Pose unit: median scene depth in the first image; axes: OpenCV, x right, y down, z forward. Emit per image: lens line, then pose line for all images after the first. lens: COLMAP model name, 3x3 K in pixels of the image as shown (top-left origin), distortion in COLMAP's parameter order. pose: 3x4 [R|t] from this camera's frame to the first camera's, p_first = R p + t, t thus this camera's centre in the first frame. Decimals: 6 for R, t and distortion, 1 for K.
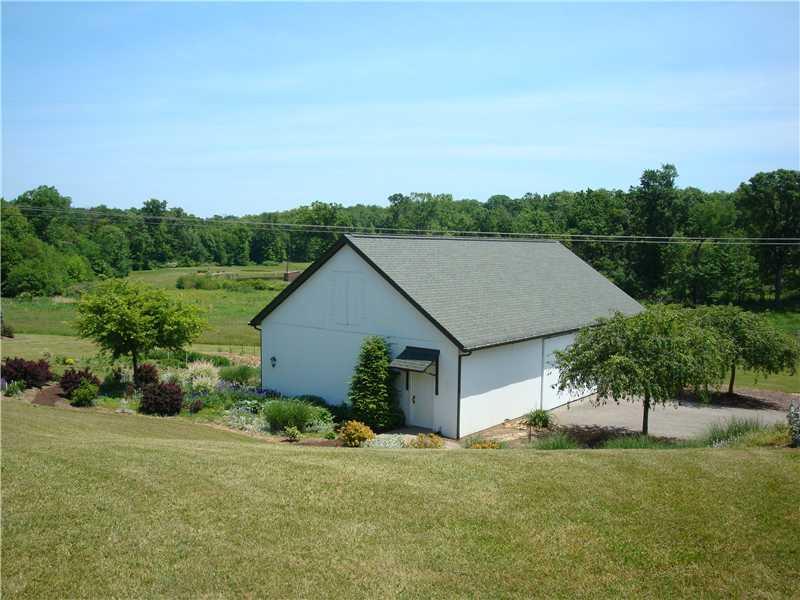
lens RADIAL K [[716.9, 0, 400.0], [0, 716.9, 301.1], [0, 0, 1]] dist [-0.172248, 0.149725]
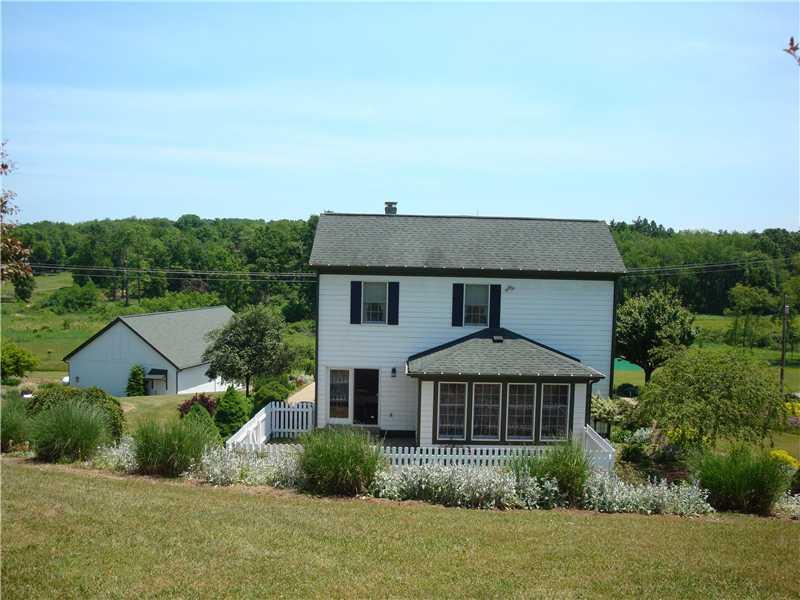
lens RADIAL K [[716.9, 0, 399.6], [0, 716.9, 300.2], [0, 0, 1]] dist [-0.172248, 0.149725]
pose [[0.910233, -0.009764, 0.413982, -0.157664], [0.016723, 0.999773, -0.013189, -0.088376], [-0.413759, 0.018928, 0.910190, -1.070653]]
